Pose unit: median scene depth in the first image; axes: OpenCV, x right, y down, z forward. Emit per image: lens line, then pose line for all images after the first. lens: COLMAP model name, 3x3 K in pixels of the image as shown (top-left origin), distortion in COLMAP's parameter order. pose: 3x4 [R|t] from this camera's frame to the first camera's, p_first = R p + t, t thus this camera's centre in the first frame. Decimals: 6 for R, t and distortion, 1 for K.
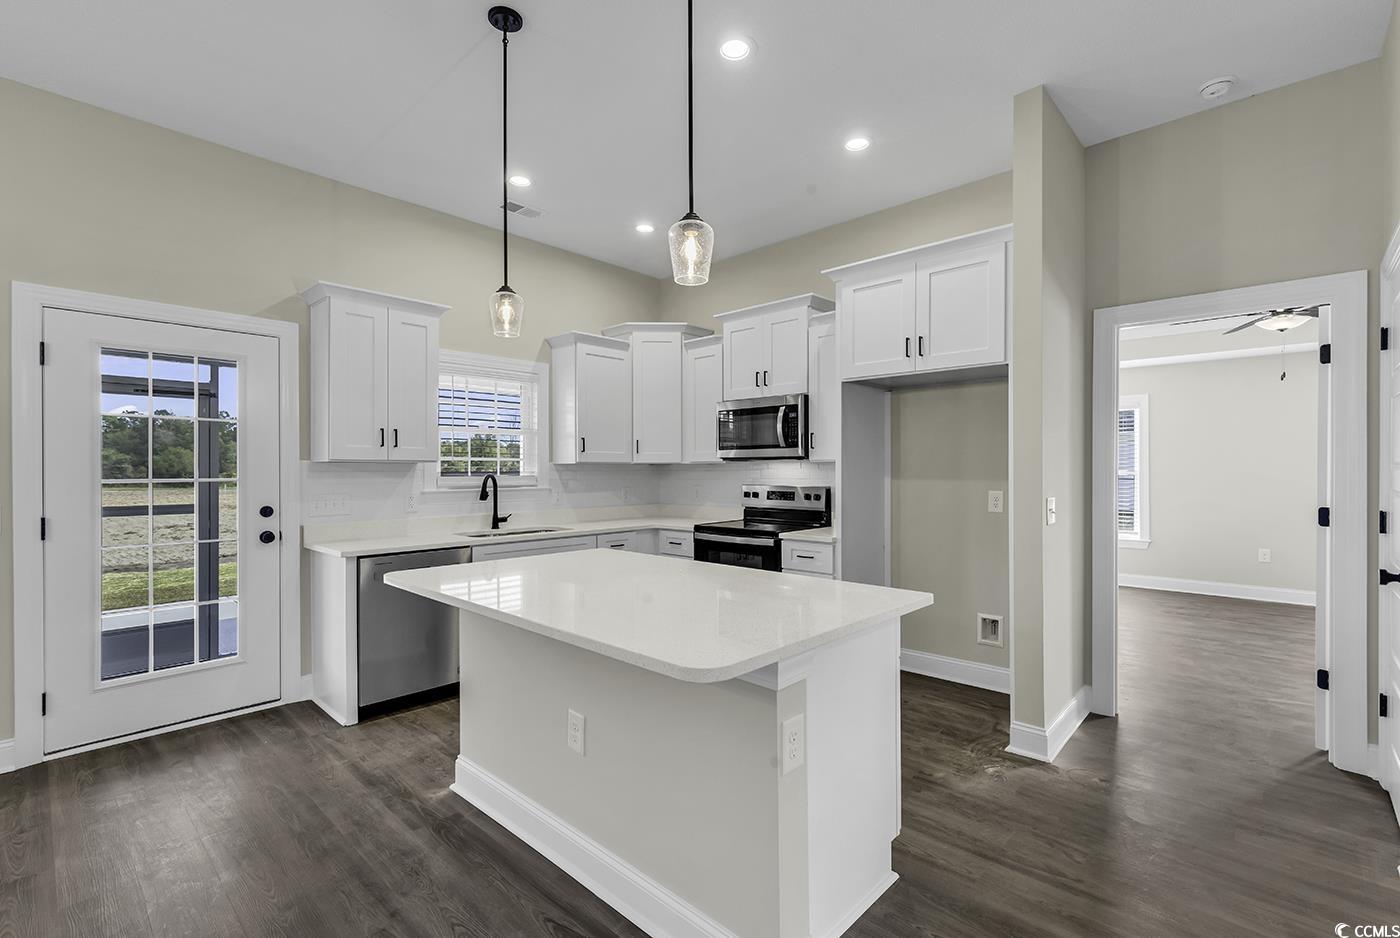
lens RADIAL K [[632.4, 0, 705.2], [0, 632.4, 470.2], [0, 0, 1]] dist [0.011959, -0.000713]
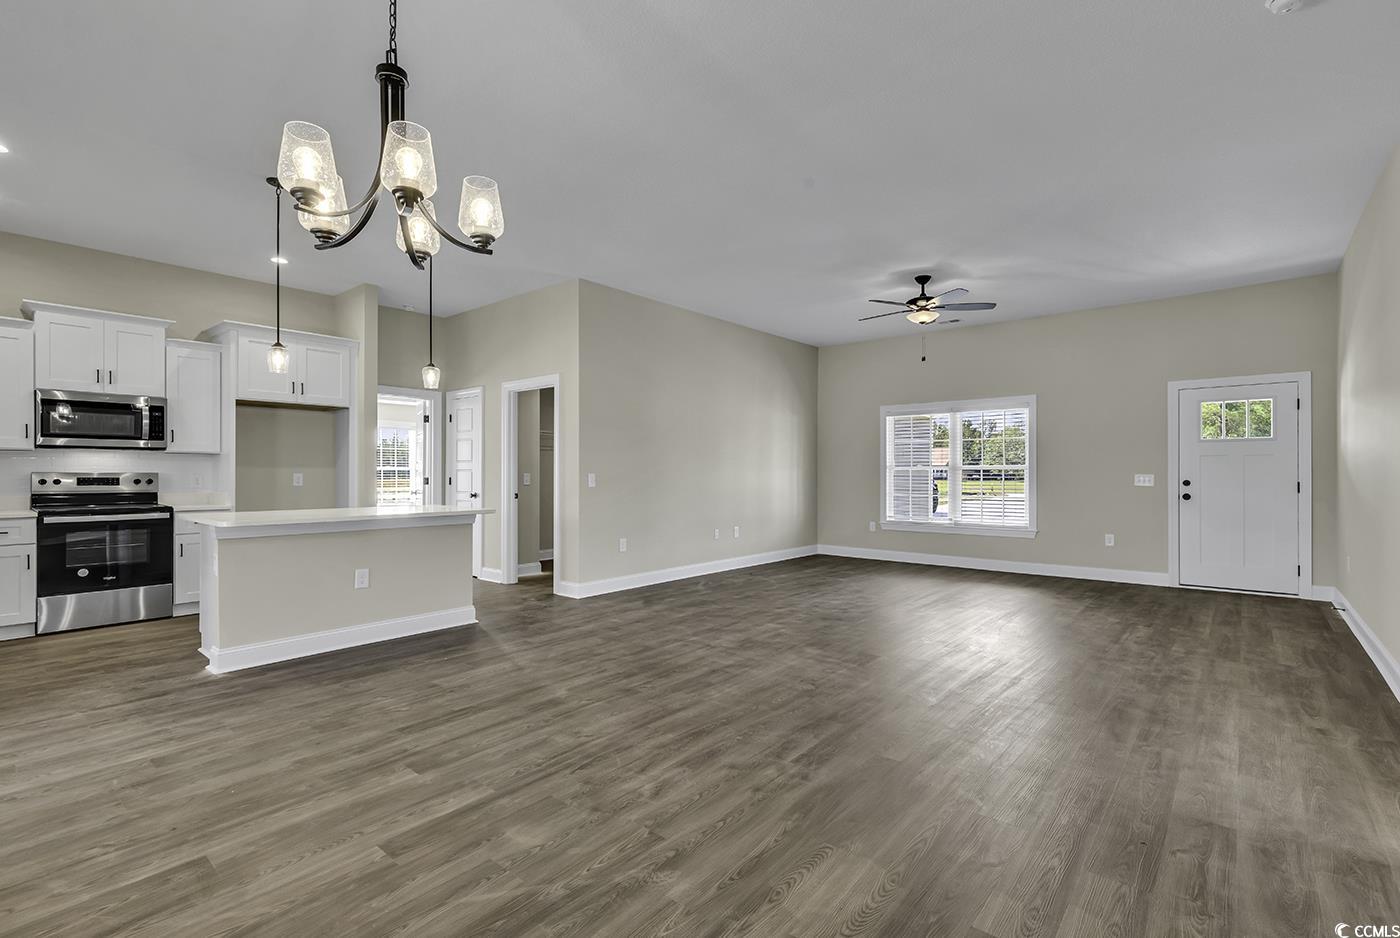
lens RADIAL K [[642.6, 0, 704.9], [0, 642.6, 472.5], [0, 0, 1]] dist [0.009687, -0.000199]
pose [[-0.043549, 0.003782, 0.999044, -1.510812], [0.001002, 0.999992, -0.003741, 0.042531], [-0.999051, 0.000838, -0.043552, -0.027520]]
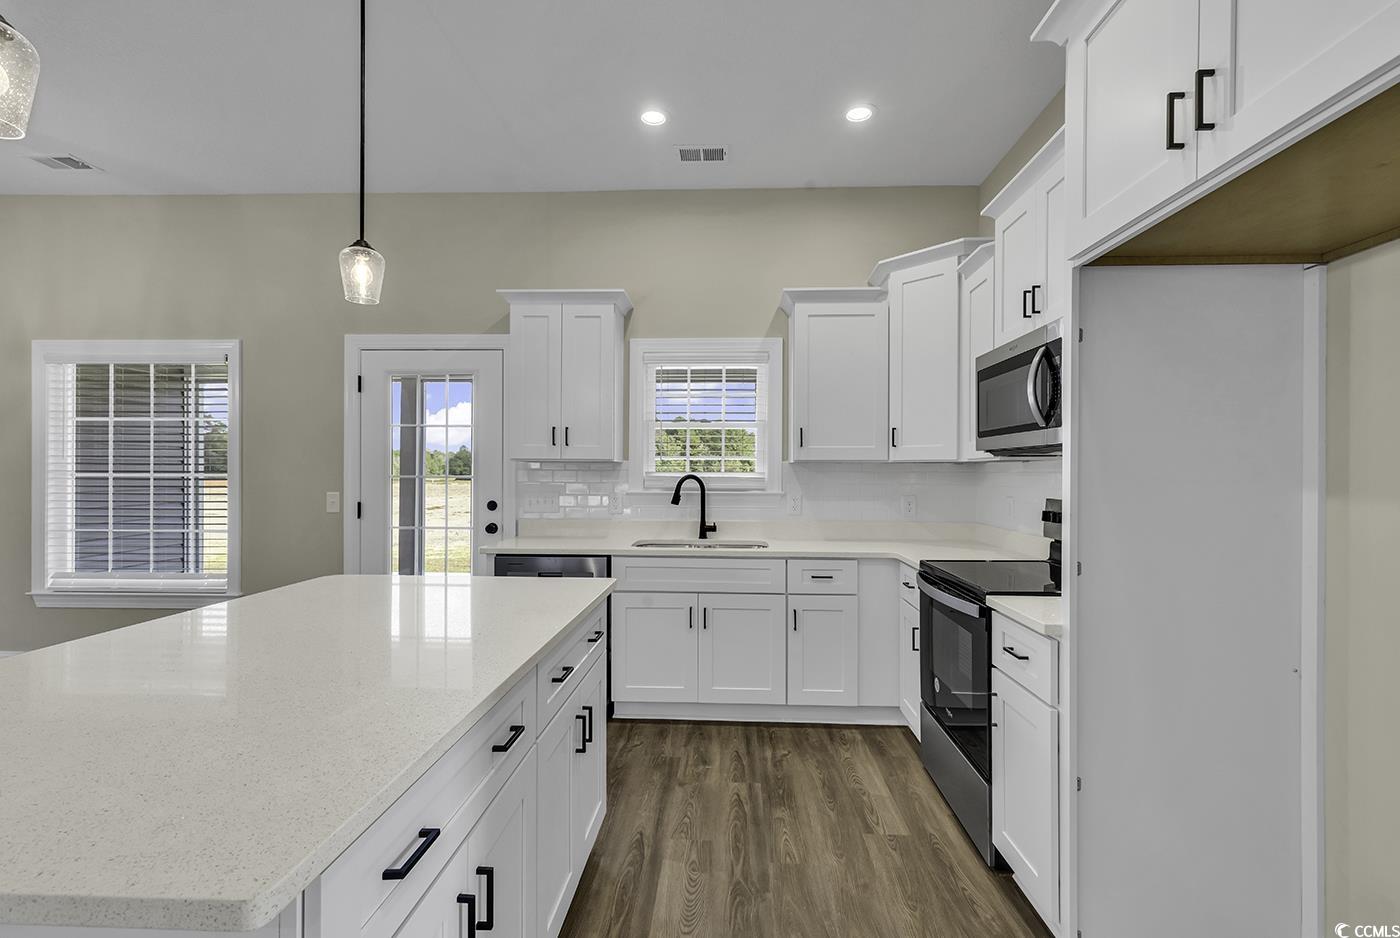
lens RADIAL K [[632.4, 0, 705.2], [0, 632.4, 470.2], [0, 0, 1]] dist [0.011959, -0.000713]
pose [[0.650060, 0.005335, -0.759864, 0.438264], [-0.006504, 0.999978, 0.001457, -0.001933], [0.759855, 0.003995, 0.650081, 0.595390]]
